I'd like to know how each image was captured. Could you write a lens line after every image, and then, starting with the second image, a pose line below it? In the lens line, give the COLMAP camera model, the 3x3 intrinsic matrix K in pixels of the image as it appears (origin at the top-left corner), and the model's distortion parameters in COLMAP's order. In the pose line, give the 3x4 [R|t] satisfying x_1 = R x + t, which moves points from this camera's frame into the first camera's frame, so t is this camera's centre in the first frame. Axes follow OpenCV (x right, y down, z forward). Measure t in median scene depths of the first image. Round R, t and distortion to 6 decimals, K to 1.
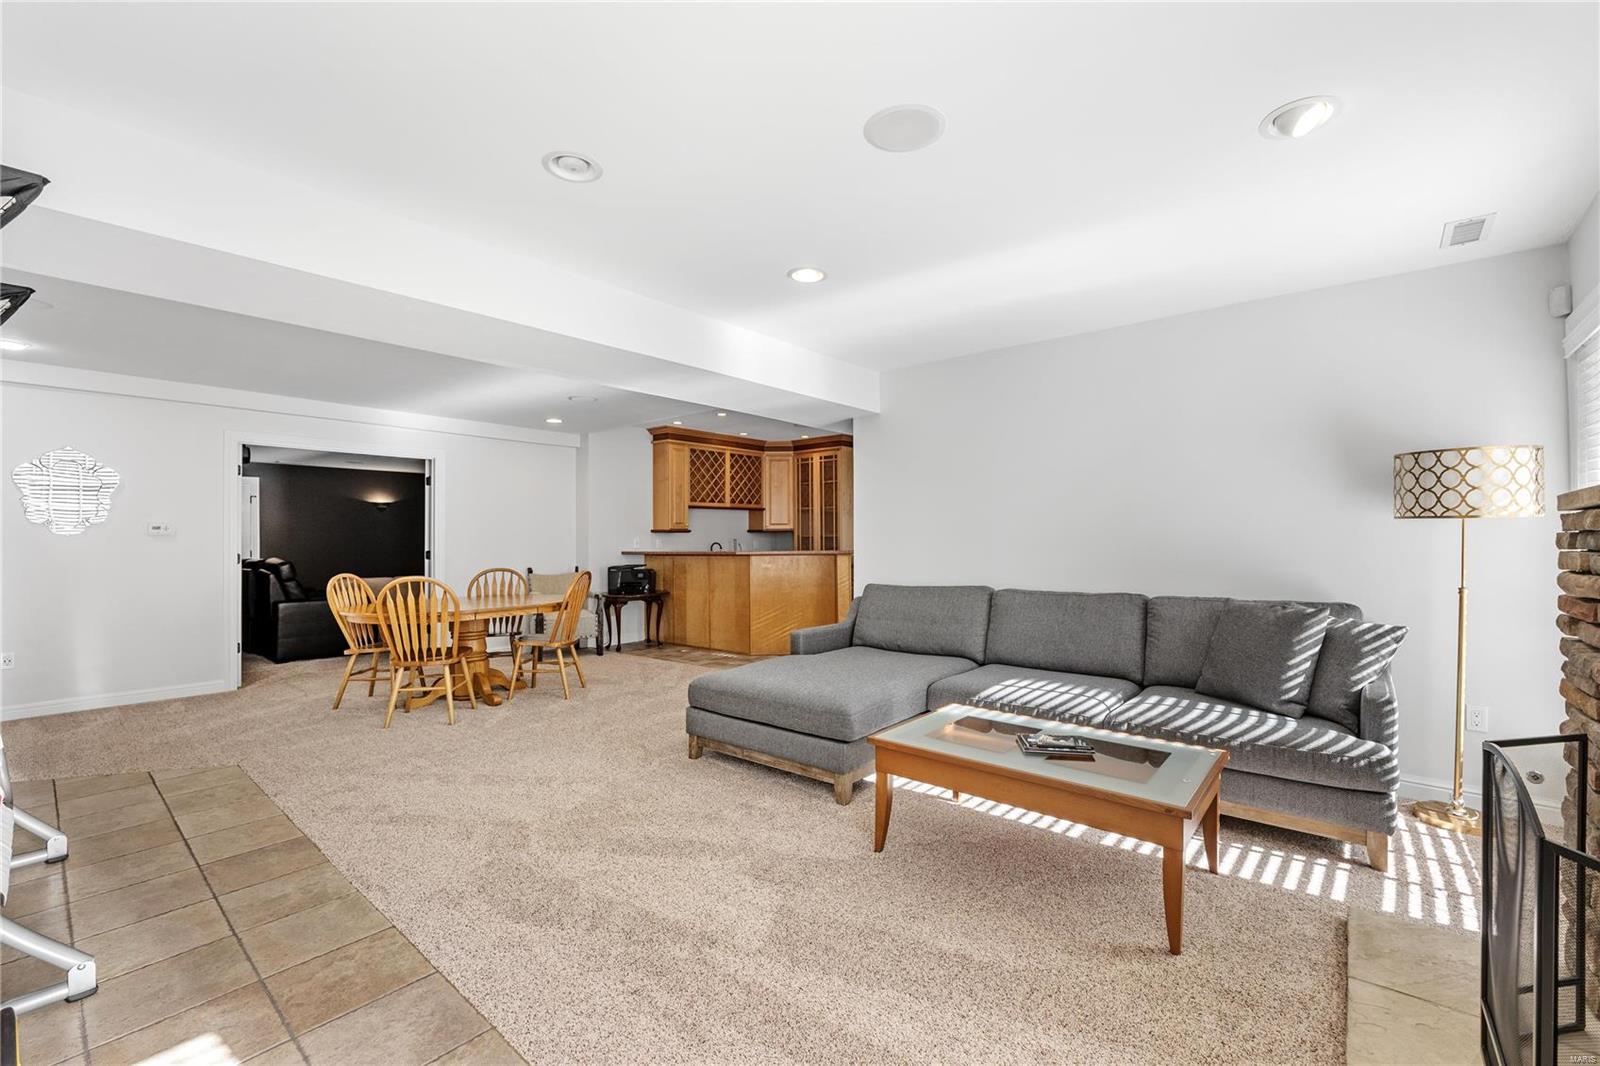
lens RADIAL K [[673.7, 0, 798.6], [0, 673.7, 540.1], [0, 0, 1]] dist [-0.010683, 0.001070]
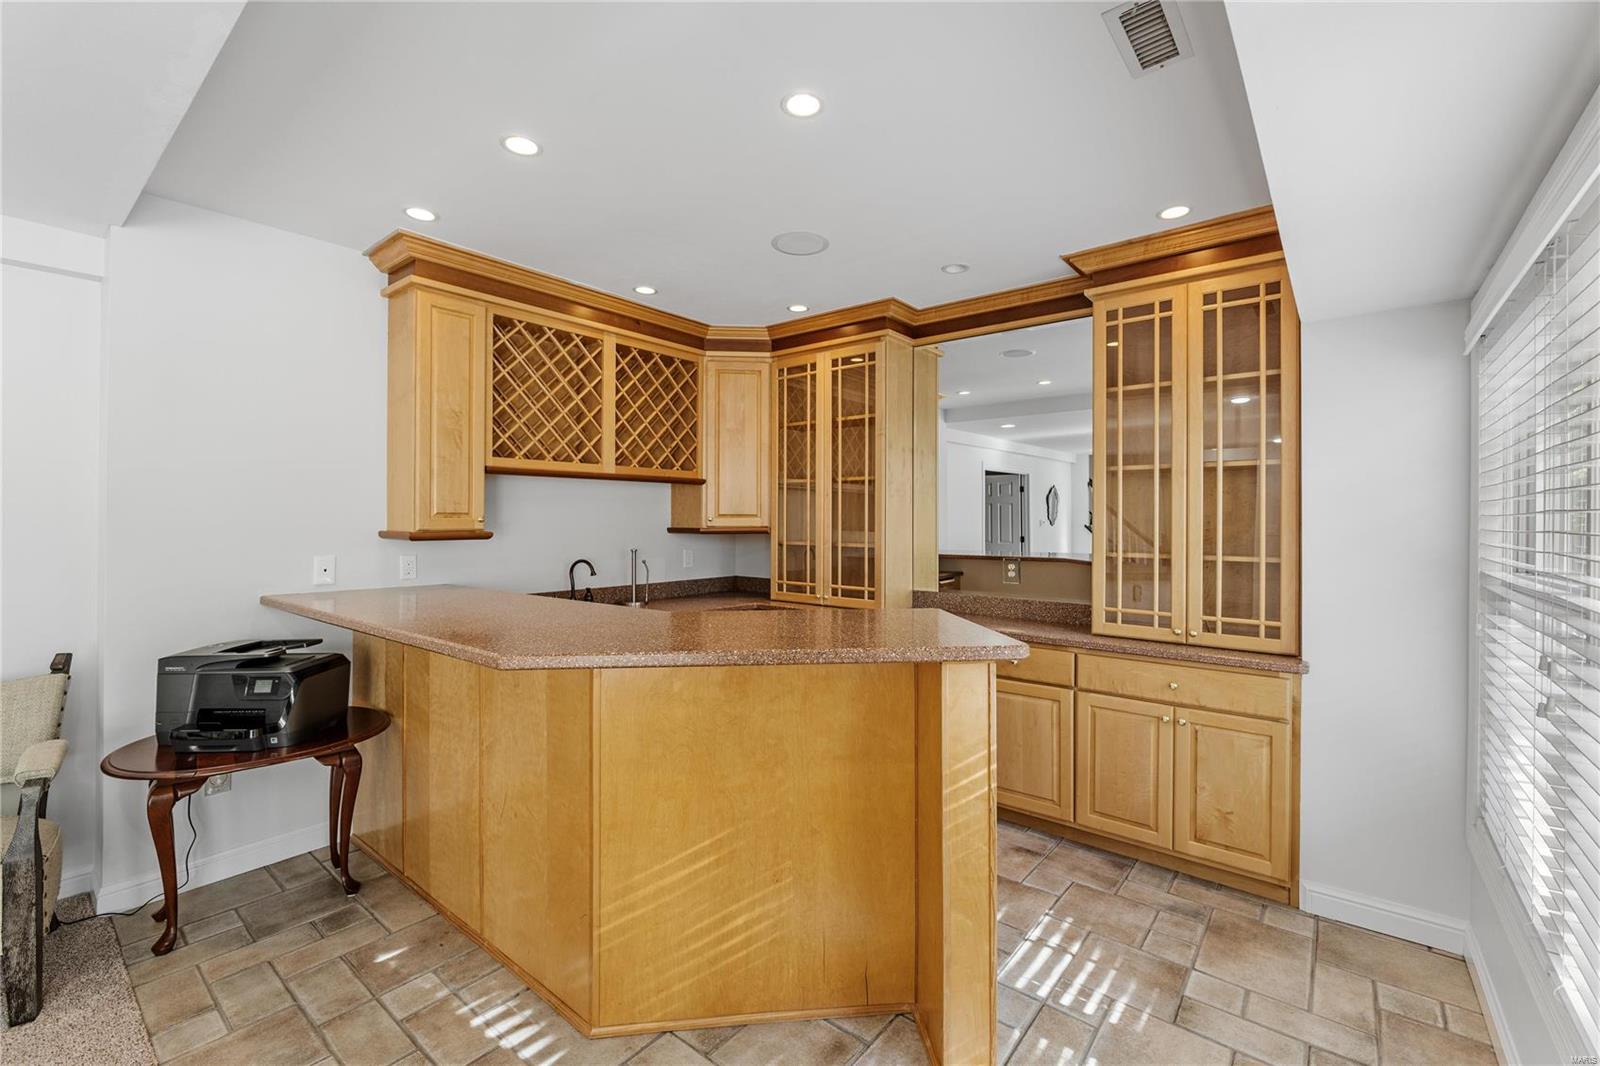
lens RADIAL K [[673.7, 0, 799.5], [0, 673.7, 523.0], [0, 0, 1]] dist [-0.010683, 0.001070]
pose [[0.999620, 0.011928, 0.024859, 0.001410], [-0.012038, 0.999918, 0.004283, -0.022035], [-0.024805, -0.004581, 0.999682, 0.576451]]
